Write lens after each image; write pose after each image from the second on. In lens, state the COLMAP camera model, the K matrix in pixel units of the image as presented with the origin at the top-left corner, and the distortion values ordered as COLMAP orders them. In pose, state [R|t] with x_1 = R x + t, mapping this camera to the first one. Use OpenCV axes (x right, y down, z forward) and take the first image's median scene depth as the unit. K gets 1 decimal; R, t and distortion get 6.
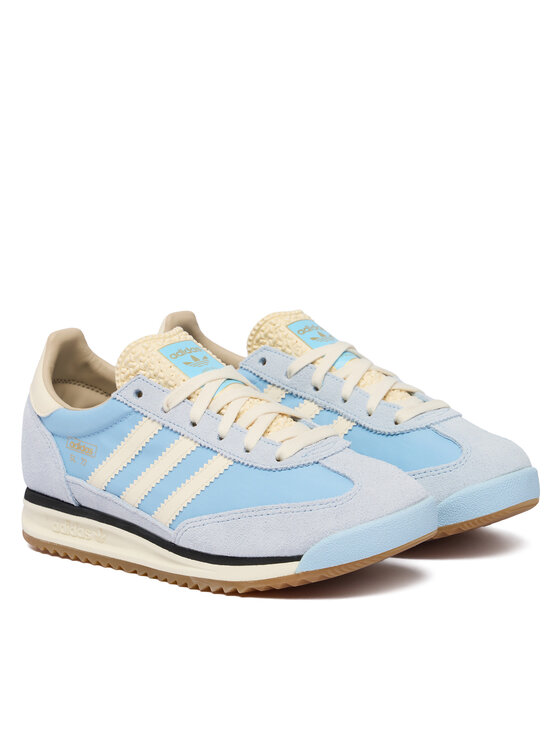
lens RADIAL K [[2183.7, 0, 280.0], [0, 2183.7, 373.0], [0, 0, 1]] dist [-0.009360, -0.232687]
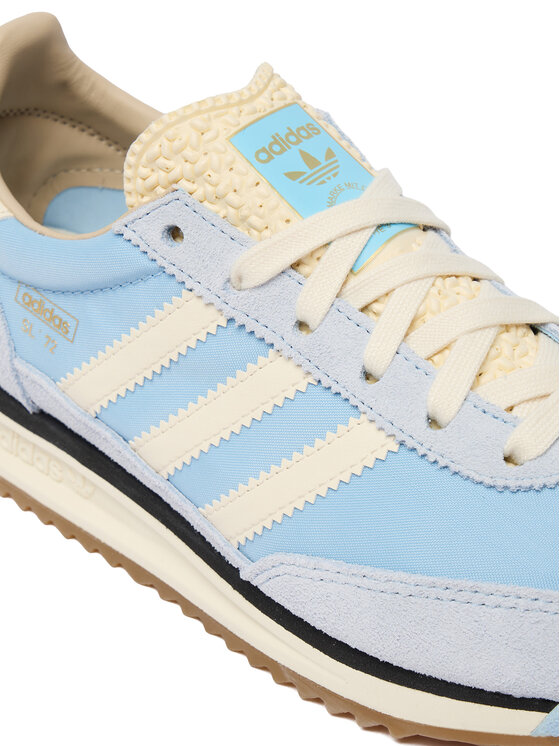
lens RADIAL K [[1646.9, 0, 280.0], [0, 1646.9, 373.0], [0, 0, 1]] dist [-1.710752, 17.472645]
pose [[0.996456, 0.059281, 0.059670, -0.061830], [-0.074931, 0.947919, 0.309571, -0.065749], [-0.038211, -0.312945, 0.949002, 0.682926]]
